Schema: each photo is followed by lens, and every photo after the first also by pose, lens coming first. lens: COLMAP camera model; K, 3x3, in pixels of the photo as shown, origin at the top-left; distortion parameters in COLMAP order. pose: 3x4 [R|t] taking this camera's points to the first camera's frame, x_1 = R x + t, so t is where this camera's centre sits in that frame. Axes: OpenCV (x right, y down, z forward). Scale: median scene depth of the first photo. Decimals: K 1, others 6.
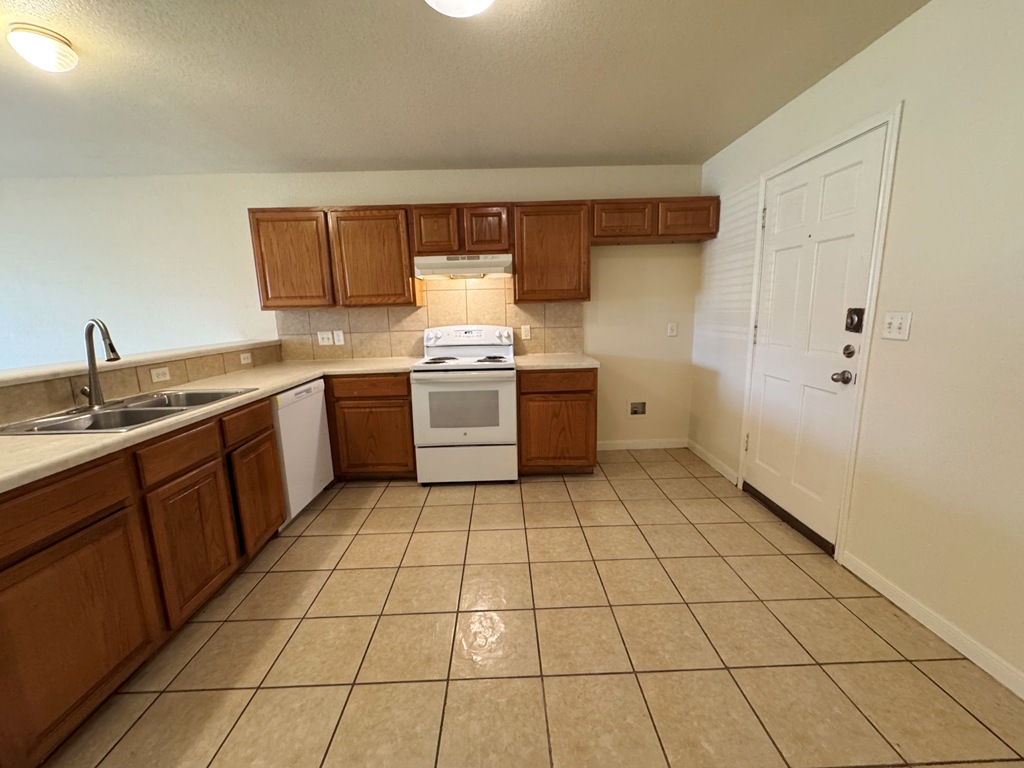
lens RADIAL K [[411.7, 0, 511.3], [0, 411.7, 382.6], [0, 0, 1]] dist [-0.001767, 0.000343]
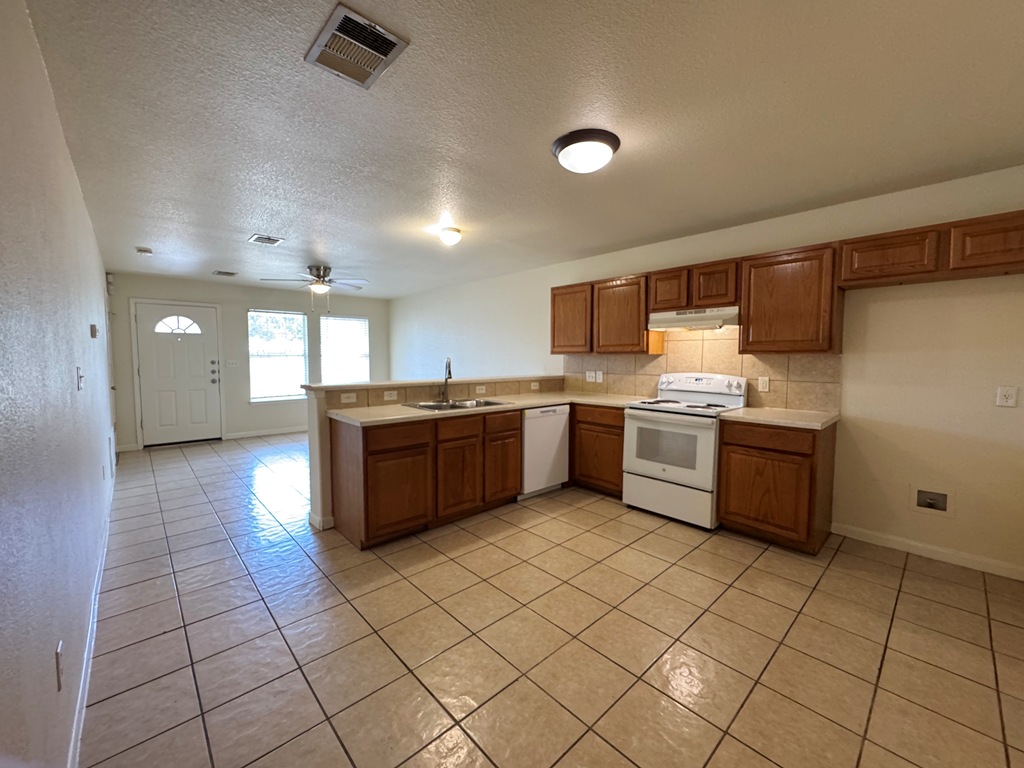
lens RADIAL K [[411.7, 0, 511.3], [0, 411.7, 382.6], [0, 0, 1]] dist [-0.001767, 0.000343]
pose [[0.663174, 0.075649, -0.744632, 0.412711], [-0.151550, 0.987843, -0.034614, -0.005926], [0.732962, 0.135804, 0.666577, -0.064604]]
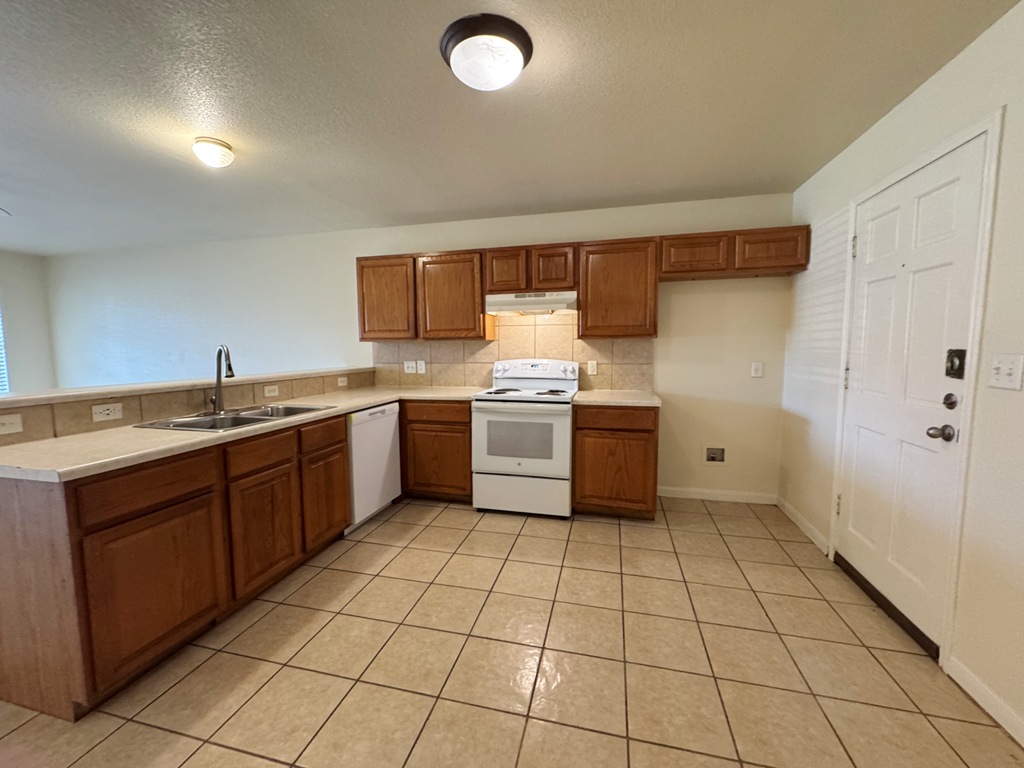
lens RADIAL K [[411.7, 0, 511.3], [0, 411.7, 382.6], [0, 0, 1]] dist [-0.001767, 0.000343]
pose [[0.964956, 0.041886, -0.259047, 0.123048], [-0.063901, 0.994969, -0.077153, 0.003655], [0.254512, 0.091002, 0.962778, -0.007474]]
